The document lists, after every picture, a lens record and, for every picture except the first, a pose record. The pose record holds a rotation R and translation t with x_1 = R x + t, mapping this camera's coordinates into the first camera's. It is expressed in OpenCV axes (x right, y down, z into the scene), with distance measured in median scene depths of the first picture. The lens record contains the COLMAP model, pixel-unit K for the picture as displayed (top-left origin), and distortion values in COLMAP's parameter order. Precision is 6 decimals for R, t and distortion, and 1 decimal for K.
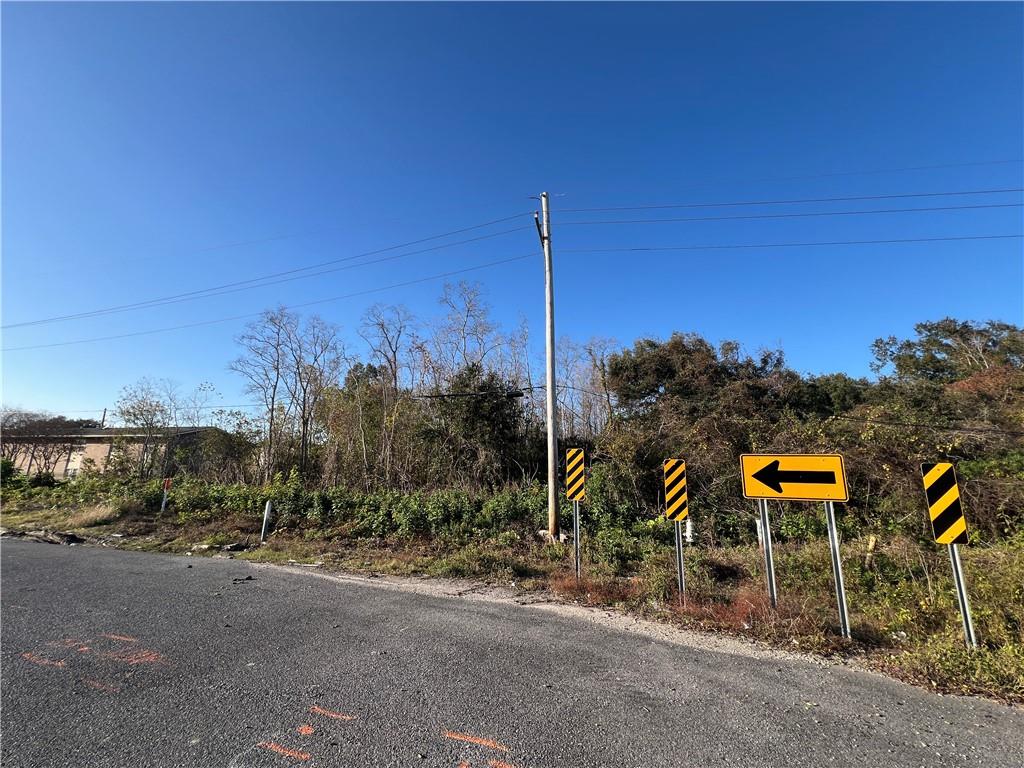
lens RADIAL K [[413.0, 0, 512.0], [0, 413.0, 384.0], [0, 0, 1]] dist [-0.001490, -0.000100]
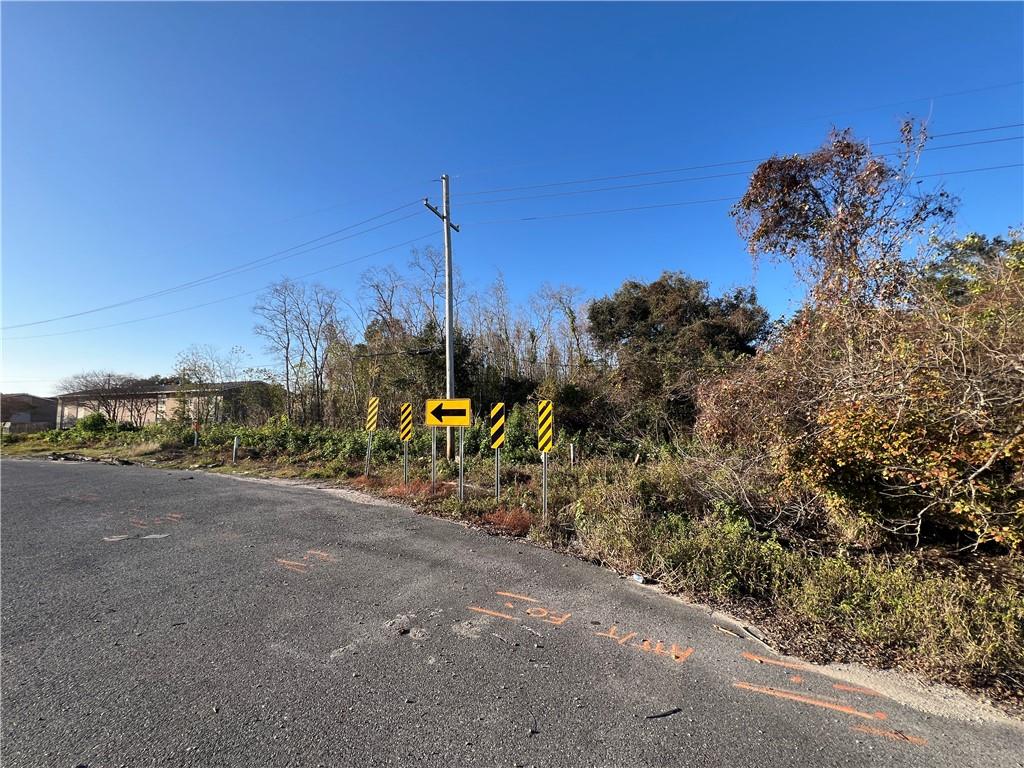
lens RADIAL K [[413.0, 0, 512.0], [0, 413.0, 384.0], [0, 0, 1]] dist [-0.001490, -0.000100]
pose [[0.990467, -0.034416, -0.133385, 0.241384], [0.053153, 0.988785, 0.139567, -0.021787], [0.127085, -0.145327, 0.981188, -0.118252]]
